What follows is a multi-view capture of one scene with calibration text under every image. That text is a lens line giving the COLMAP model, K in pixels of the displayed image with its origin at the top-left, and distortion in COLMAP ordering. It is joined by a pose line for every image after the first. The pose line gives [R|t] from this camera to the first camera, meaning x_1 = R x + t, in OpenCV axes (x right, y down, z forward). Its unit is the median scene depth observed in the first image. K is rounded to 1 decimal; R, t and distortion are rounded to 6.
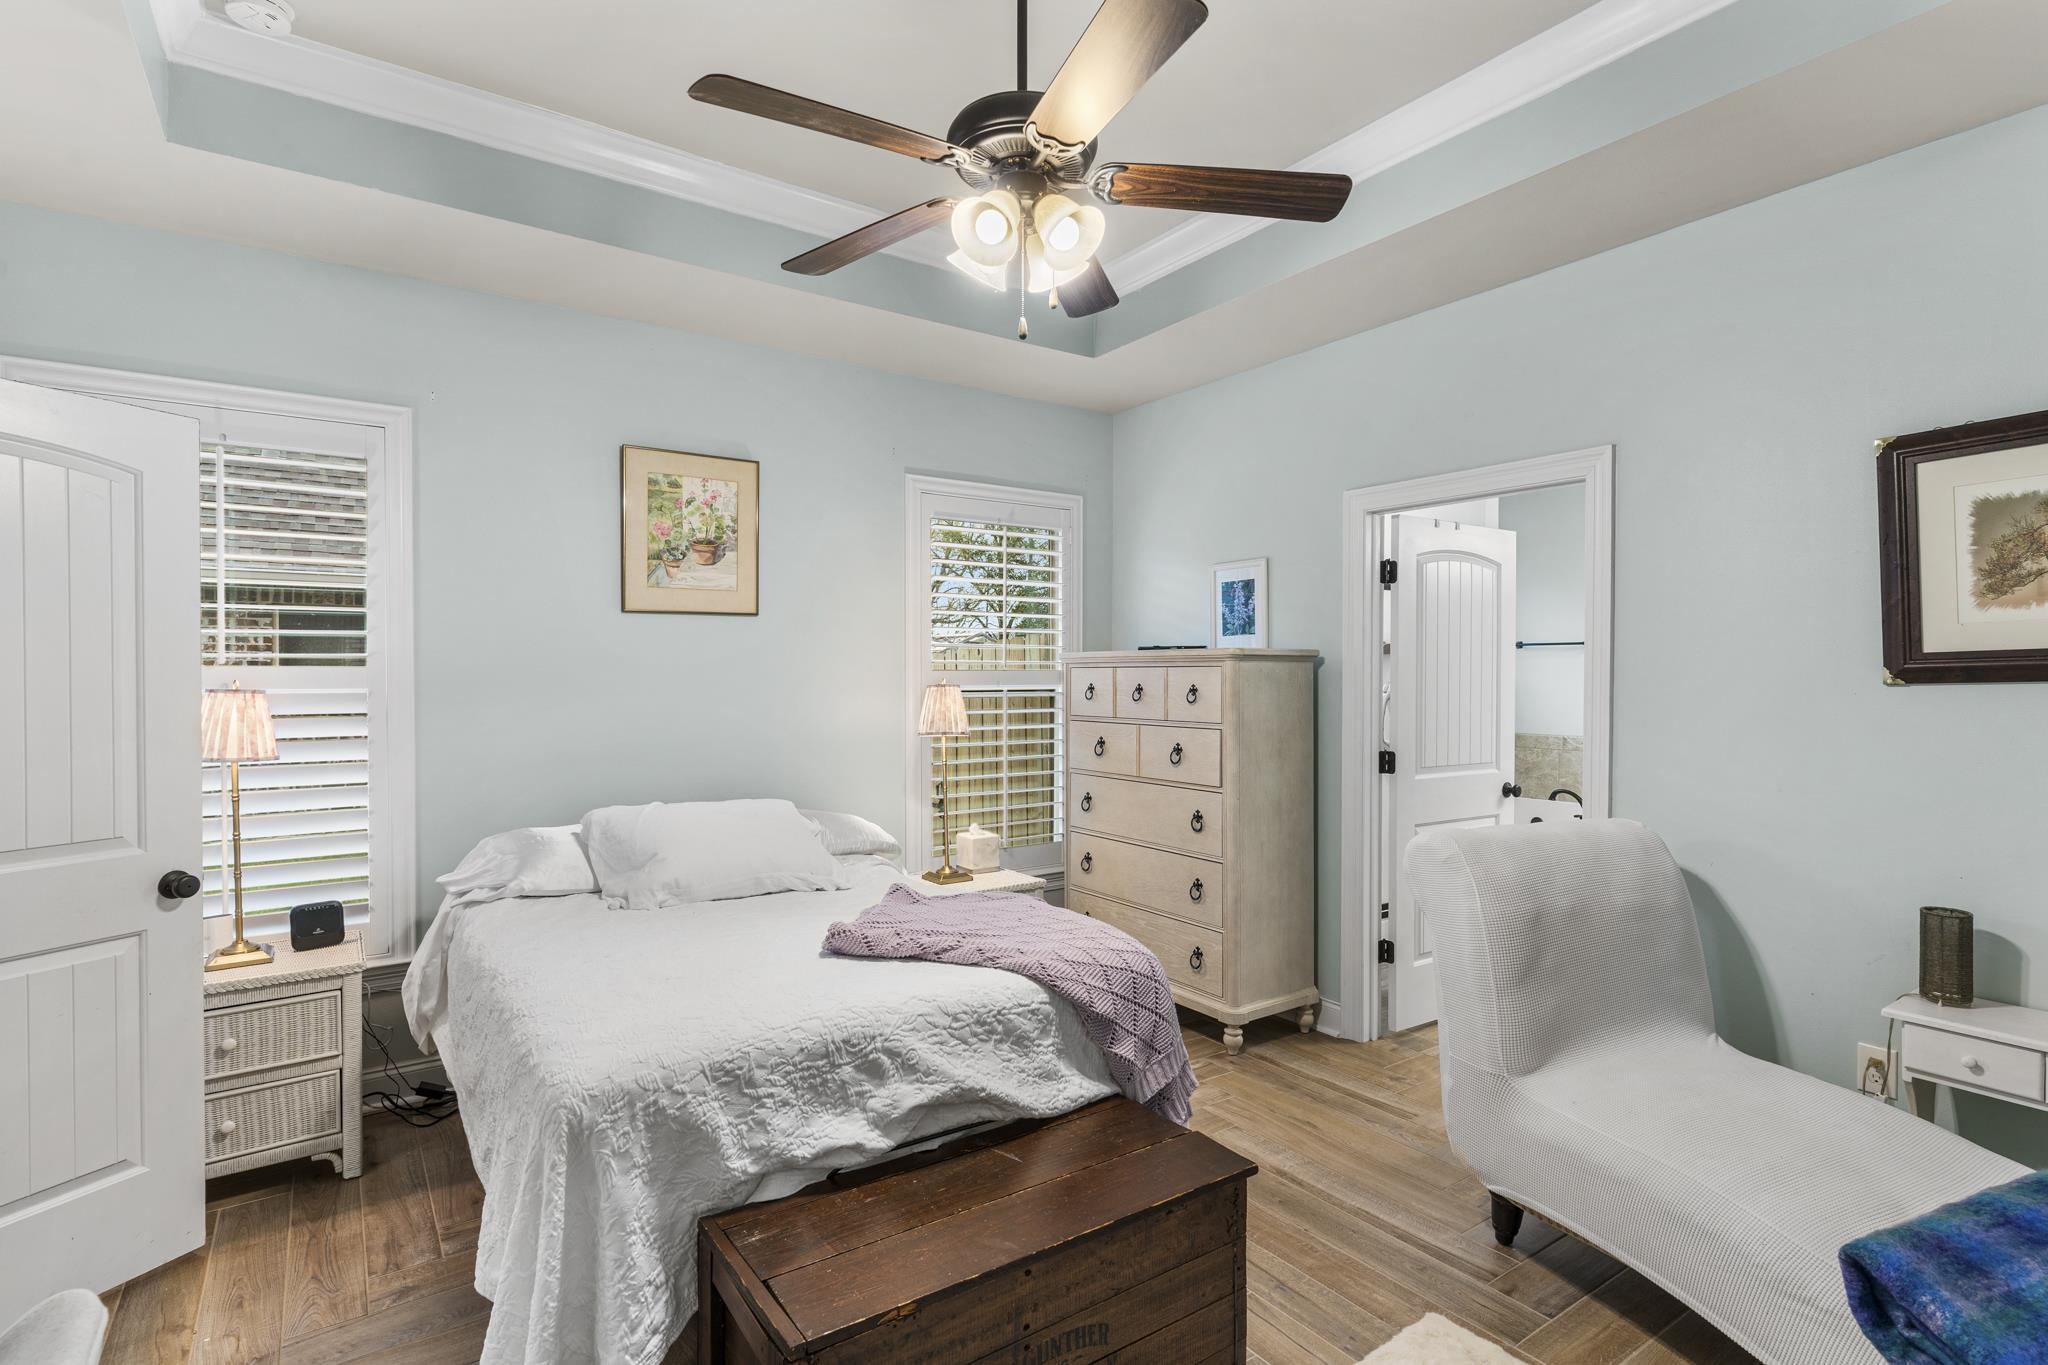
lens RADIAL K [[1008.5, 0, 1024.0], [0, 1008.5, 682.5], [0, 0, 1]] dist [0.000104, 0.000484]
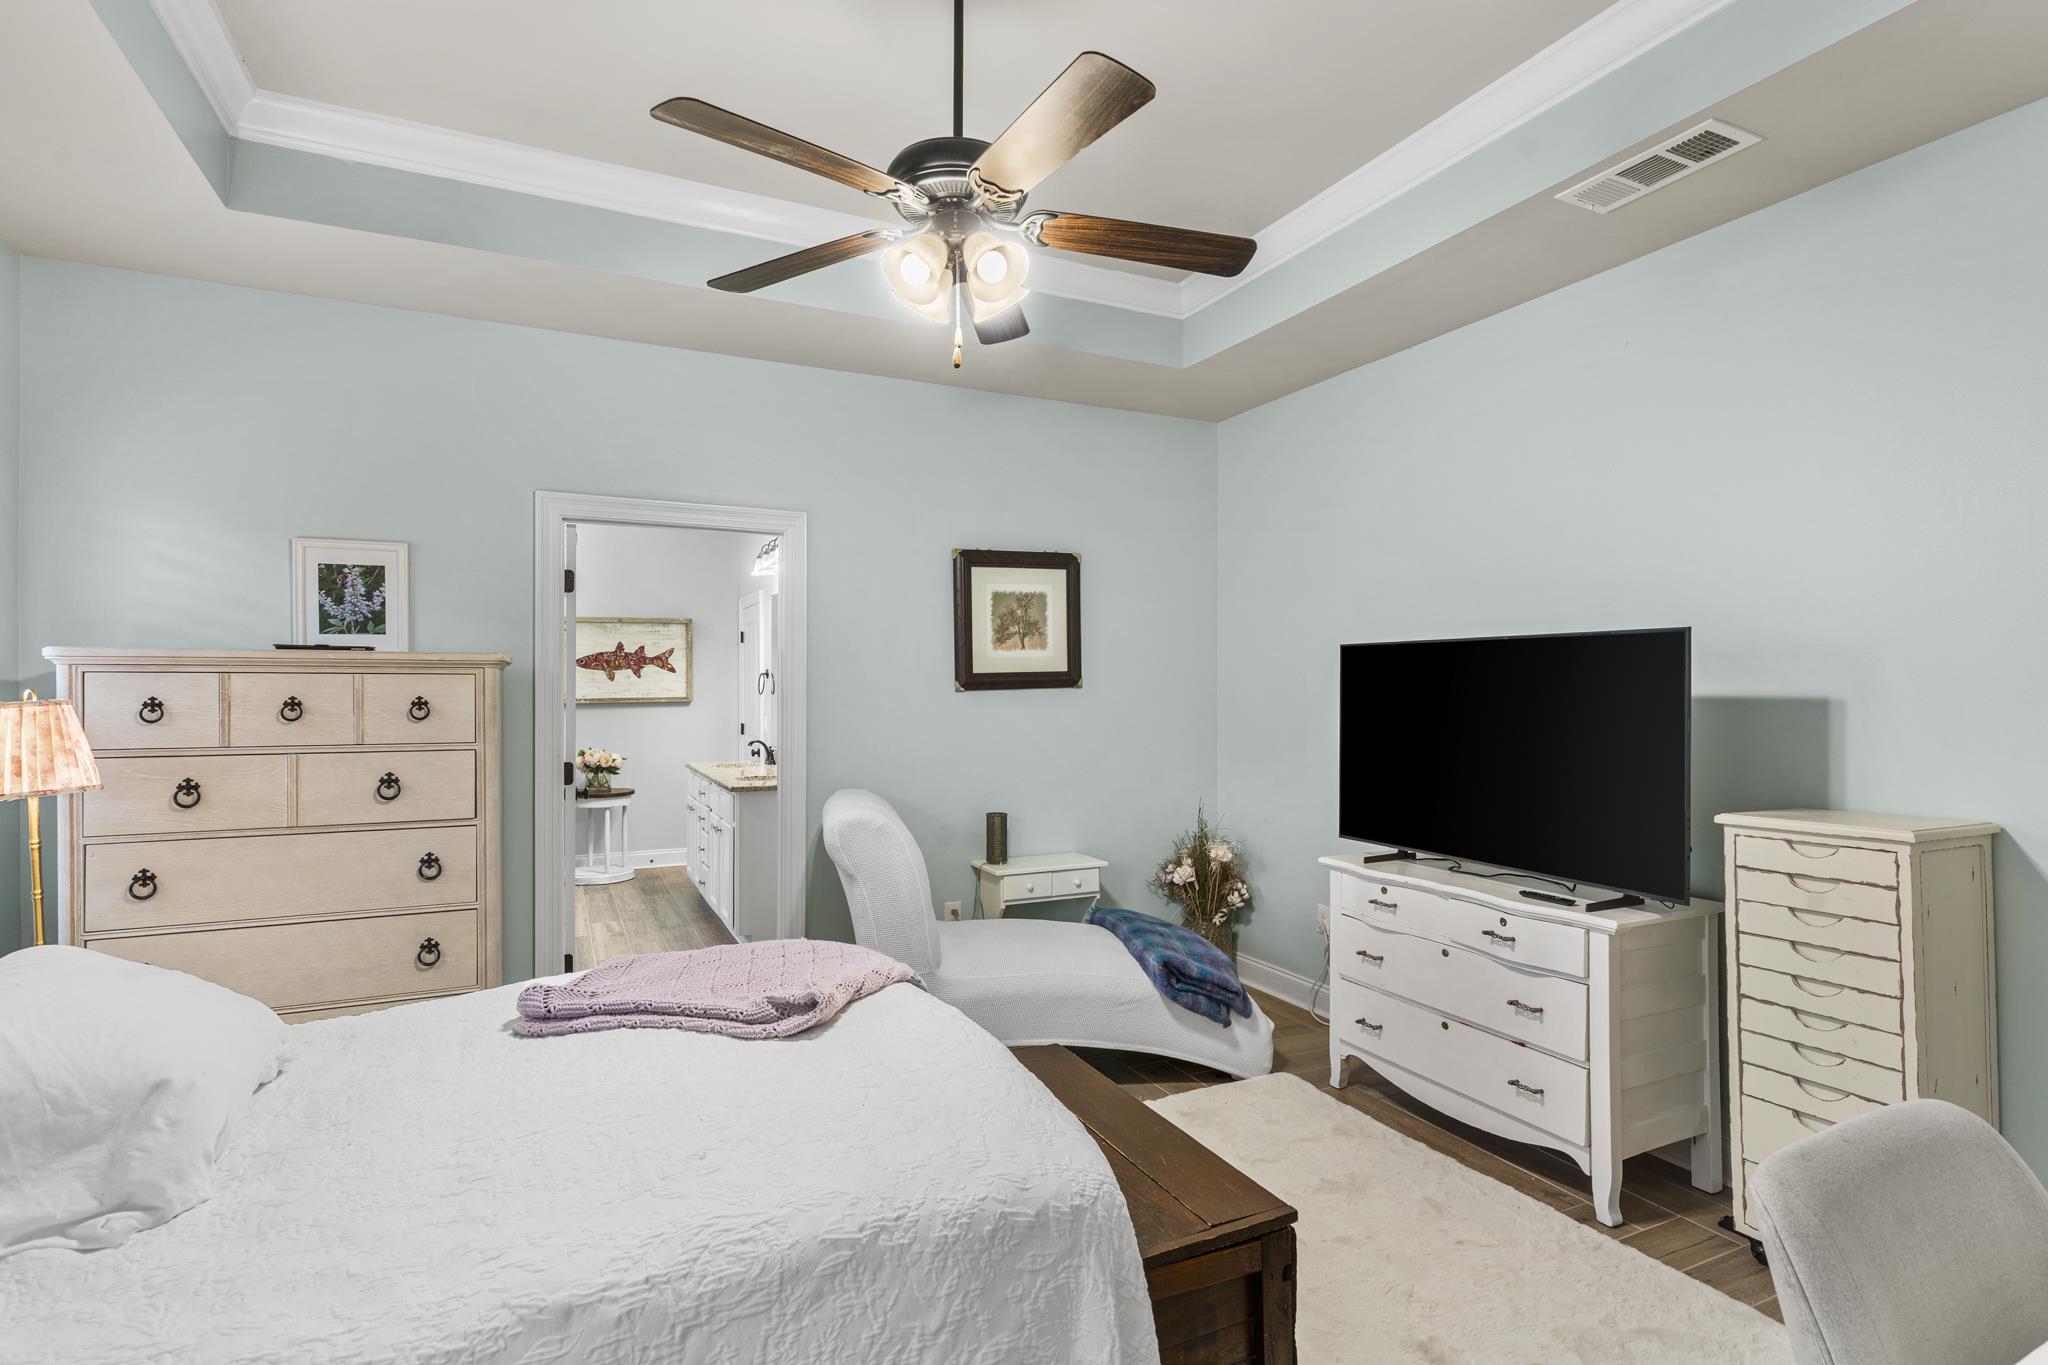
lens RADIAL K [[1005.0, 0, 1027.3], [0, 1005.0, 693.2], [0, 0, 1]] dist [0.002222, 0.000776]
pose [[0.155909, -0.004144, 0.987763, -0.563776], [0.007630, 0.999966, 0.002991, 0.000815], [-0.987742, 0.007070, 0.155935, 0.419693]]
